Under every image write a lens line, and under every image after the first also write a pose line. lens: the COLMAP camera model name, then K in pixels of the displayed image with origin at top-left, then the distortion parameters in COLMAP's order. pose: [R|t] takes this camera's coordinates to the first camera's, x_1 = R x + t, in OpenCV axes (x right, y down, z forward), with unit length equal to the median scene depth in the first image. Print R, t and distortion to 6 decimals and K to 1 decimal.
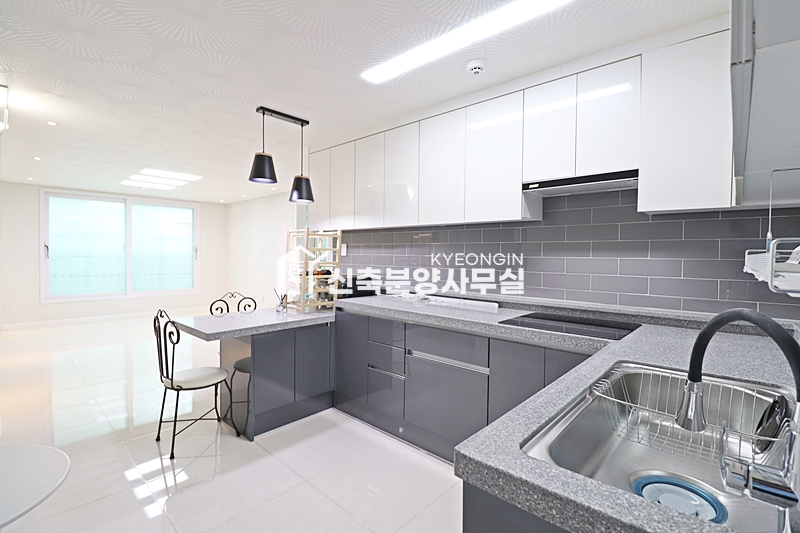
lens RADIAL K [[367.5, 0, 408.6], [0, 367.5, 262.3], [0, 0, 1]] dist [-0.008371, -0.009107]
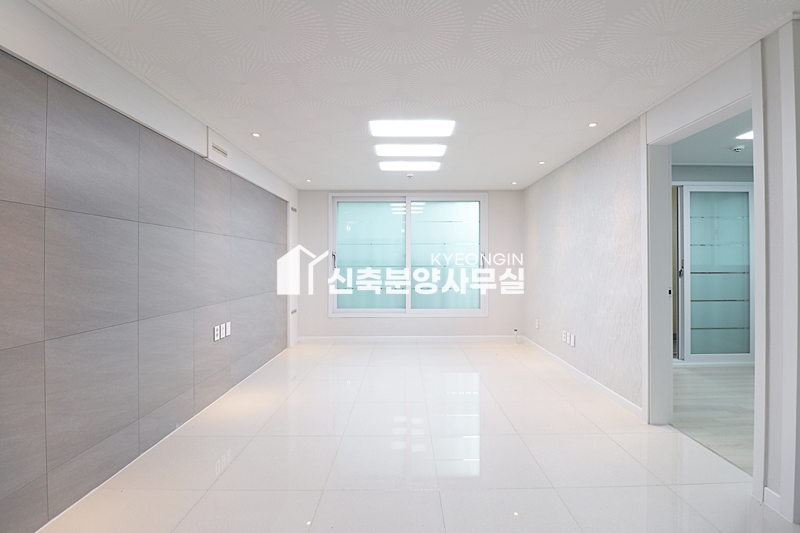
lens RADIAL K [[367.5, 0, 408.4], [0, 367.5, 262.8], [0, 0, 1]] dist [-0.008371, -0.009107]
pose [[0.669795, -0.010827, -0.742467, -0.468809], [-0.008975, 0.999703, -0.022674, -0.015154], [0.742492, 0.021851, 0.669498, 1.365489]]
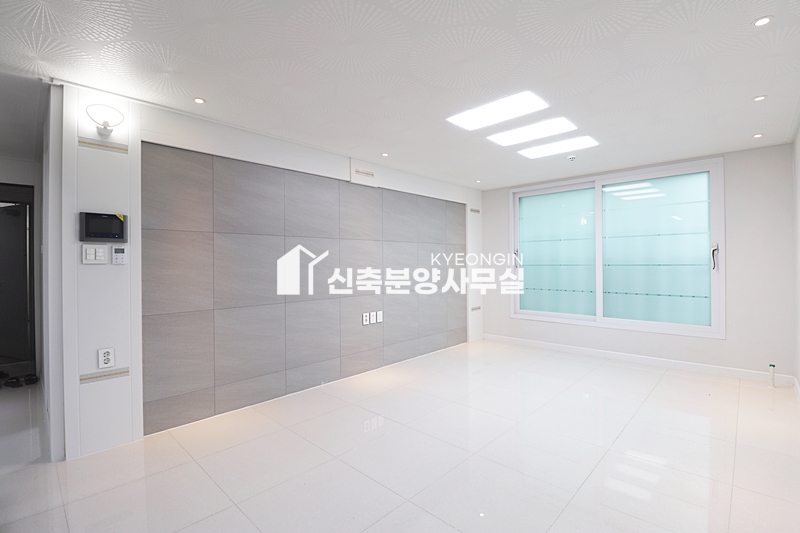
lens RADIAL K [[367.5, 0, 407.2], [0, 367.5, 263.8], [0, 0, 1]] dist [-0.008371, -0.009107]
pose [[-0.027635, -0.004988, -0.999606, -0.237187], [-0.013842, 0.999894, -0.004607, -0.031135], [0.999522, 0.013709, -0.027701, 2.026068]]
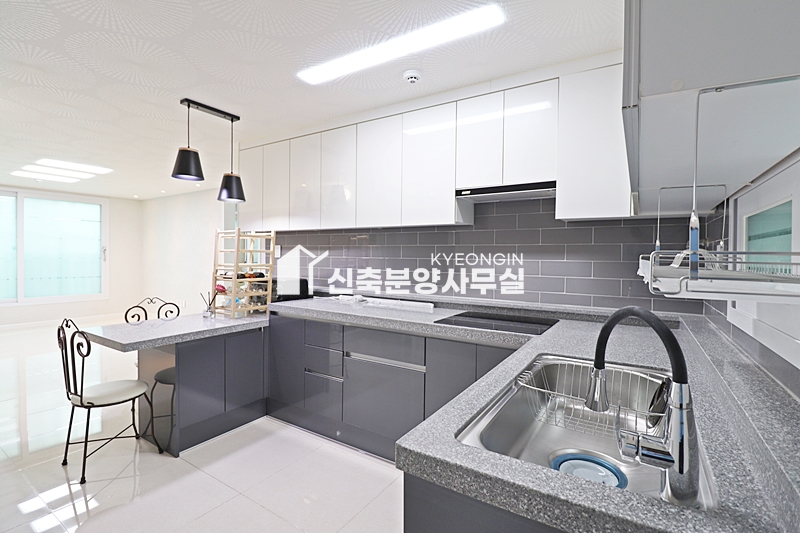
lens RADIAL K [[367.5, 0, 408.5], [0, 367.5, 262.4], [0, 0, 1]] dist [-0.008371, -0.009107]
pose [[0.984952, -0.002732, 0.172807, -0.006391], [0.002997, 0.999995, -0.001278, -0.004730], [-0.172803, 0.001777, 0.984955, -0.017748]]
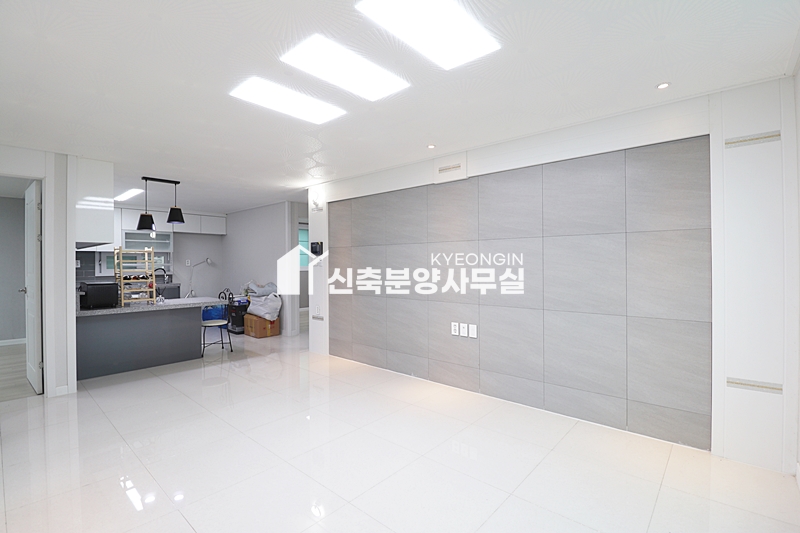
lens RADIAL K [[367.5, 0, 405.5], [0, 367.5, 266.9], [0, 0, 1]] dist [-0.008371, -0.009107]
pose [[-0.999961, -0.007039, -0.005303, -1.811735], [-0.007195, 0.999524, 0.029985, -0.088108], [0.005089, 0.030022, -0.999536, 3.401145]]
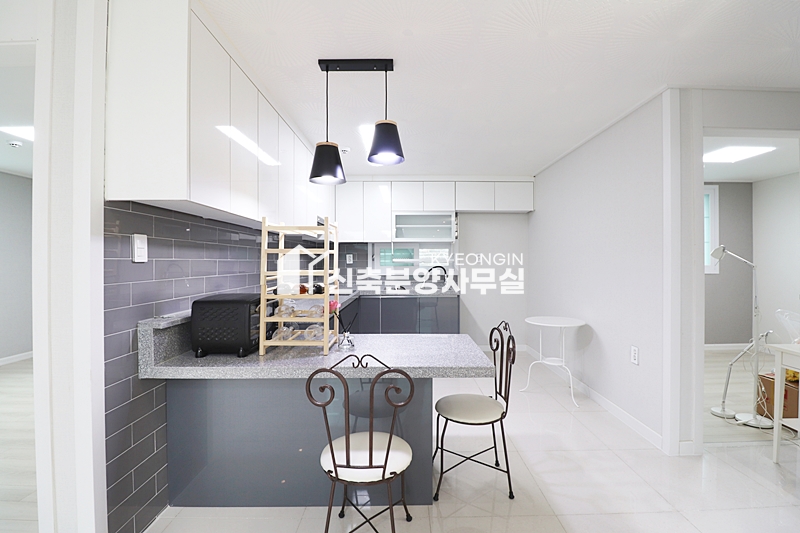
lens RADIAL K [[367.5, 0, 402.0], [0, 367.5, 262.7], [0, 0, 1]] dist [-0.008371, -0.009107]
pose [[-0.669247, -0.011675, 0.742949, -1.158529], [0.013378, 0.999525, 0.027758, -0.041092], [-0.742920, 0.028516, -0.668773, 1.788300]]
